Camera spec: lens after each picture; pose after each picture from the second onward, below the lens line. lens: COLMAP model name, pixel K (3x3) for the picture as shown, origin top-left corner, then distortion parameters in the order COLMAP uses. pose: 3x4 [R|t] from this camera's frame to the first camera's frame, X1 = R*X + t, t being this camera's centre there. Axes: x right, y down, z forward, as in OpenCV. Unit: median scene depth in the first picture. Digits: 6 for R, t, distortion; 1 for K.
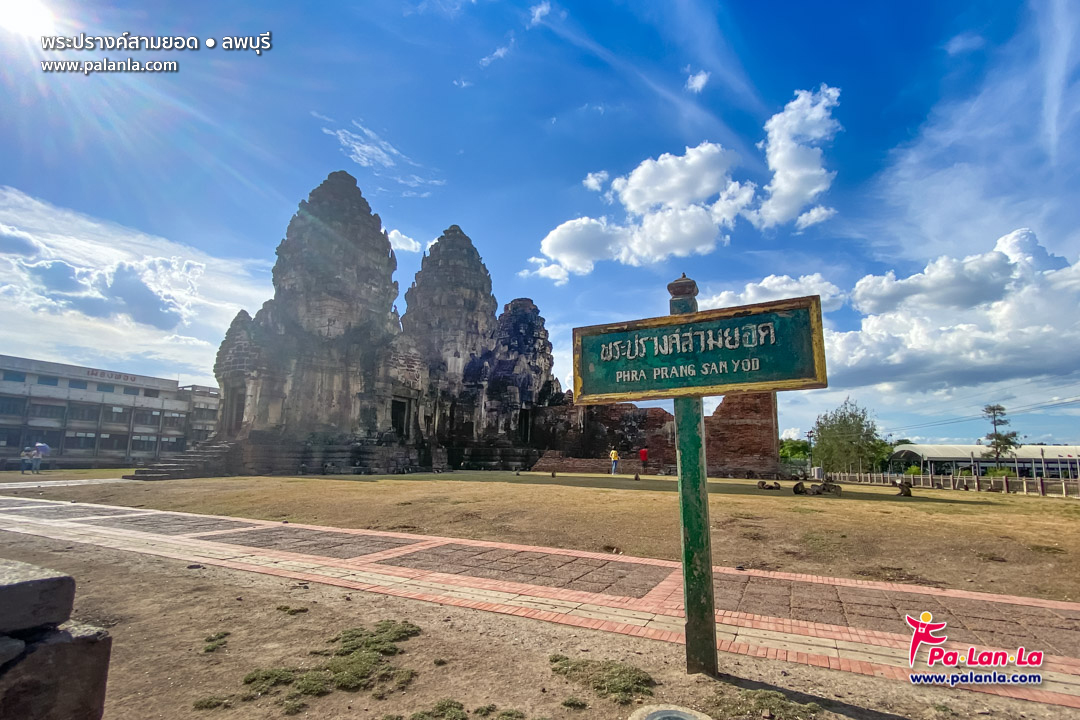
lens RADIAL K [[520.8, 0, 544.1], [0, 520.8, 397.7], [0, 0, 1]] dist [0.004761, -0.002775]
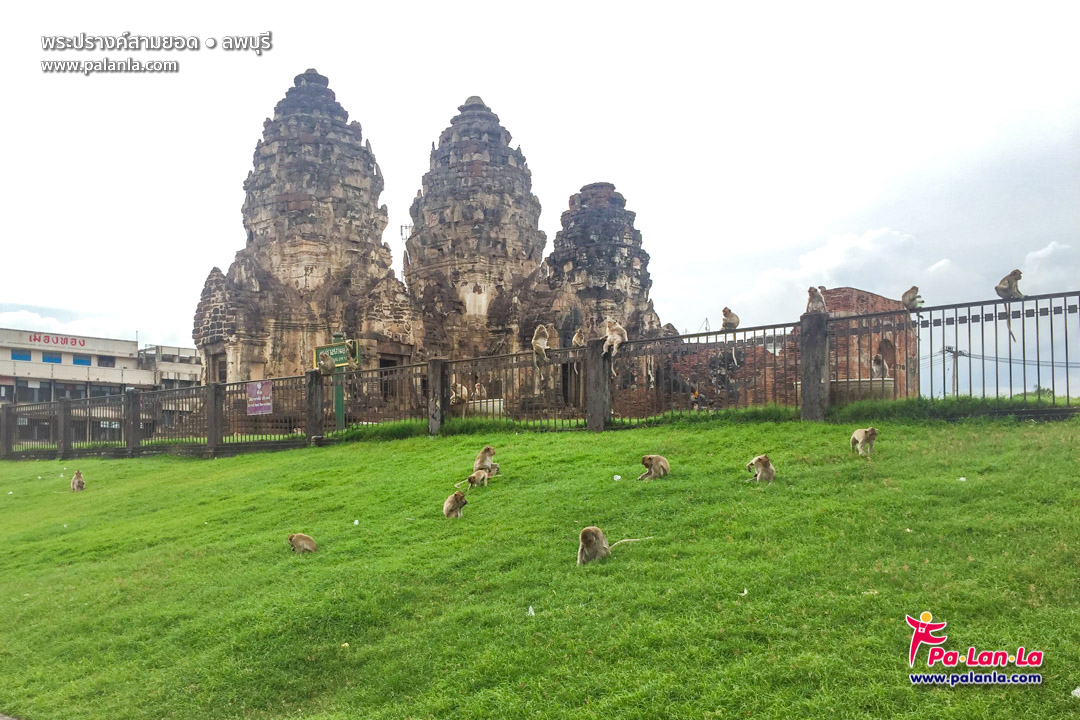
lens RADIAL K [[1082.6, 0, 468.9], [0, 1082.6, 448.1], [0, 0, 1]] dist [0.086134, 0.000000]
pose [[0.953393, -0.028989, -0.300337, 0.348336], [0.060741, 0.993436, 0.096930, -0.012211], [0.295556, -0.110655, 0.948895, -0.608774]]
